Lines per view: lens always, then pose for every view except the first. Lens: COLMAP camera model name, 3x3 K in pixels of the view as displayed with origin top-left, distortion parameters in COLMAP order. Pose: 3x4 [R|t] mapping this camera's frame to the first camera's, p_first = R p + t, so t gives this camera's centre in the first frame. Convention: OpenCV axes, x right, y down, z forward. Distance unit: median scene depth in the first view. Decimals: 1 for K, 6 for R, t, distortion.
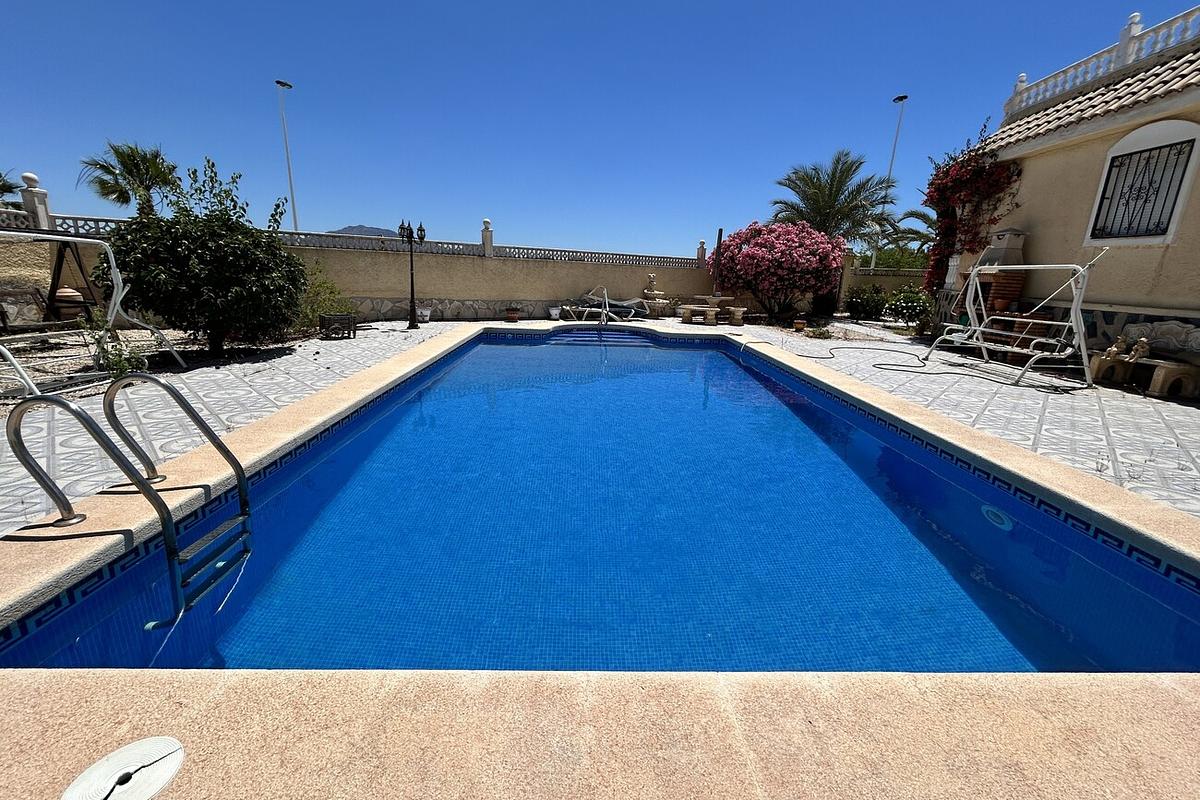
lens RADIAL K [[497.0, 0, 600.2], [0, 497.0, 400.8], [0, 0, 1]] dist [-0.002736, 0.000325]
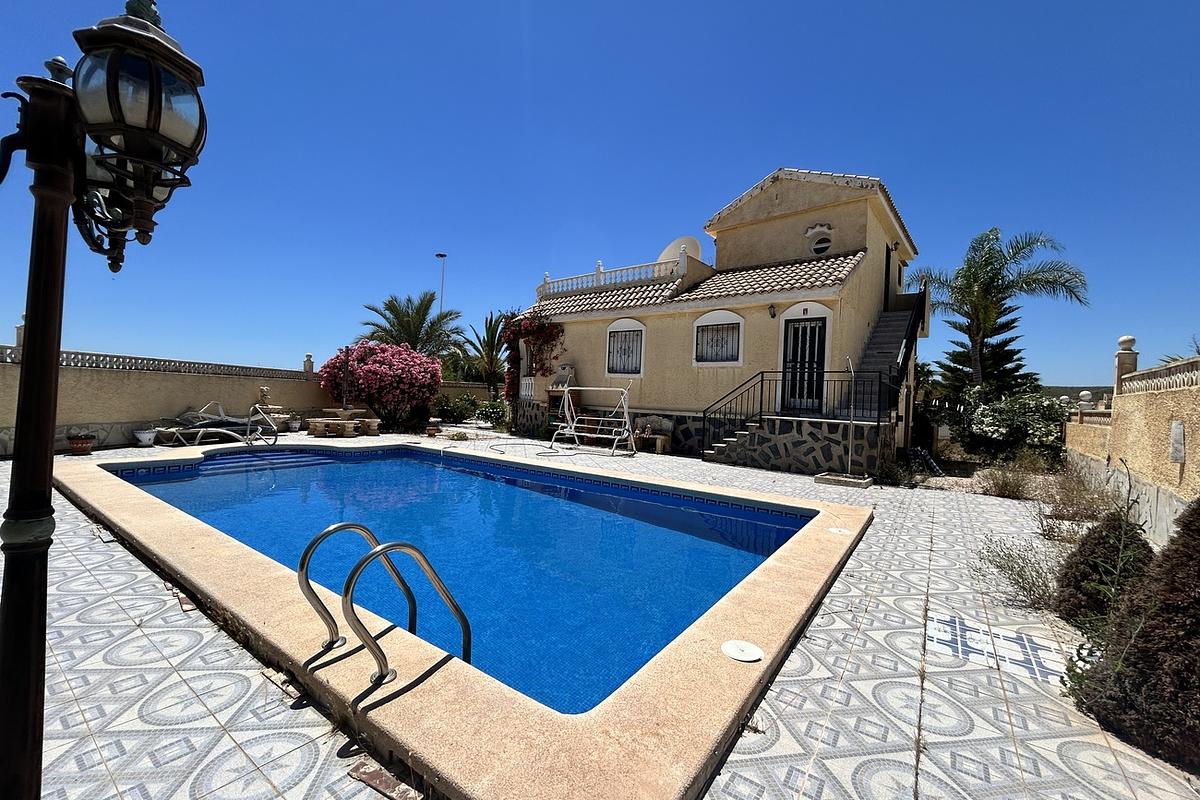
lens RADIAL K [[497.0, 0, 592.9], [0, 497.0, 398.3], [0, 0, 1]] dist [-0.002736, 0.000325]
pose [[0.596931, -0.017565, 0.802101, -0.409770], [0.183473, 0.976255, -0.115164, -0.028632], [-0.781032, 0.215909, 0.585979, -0.004661]]
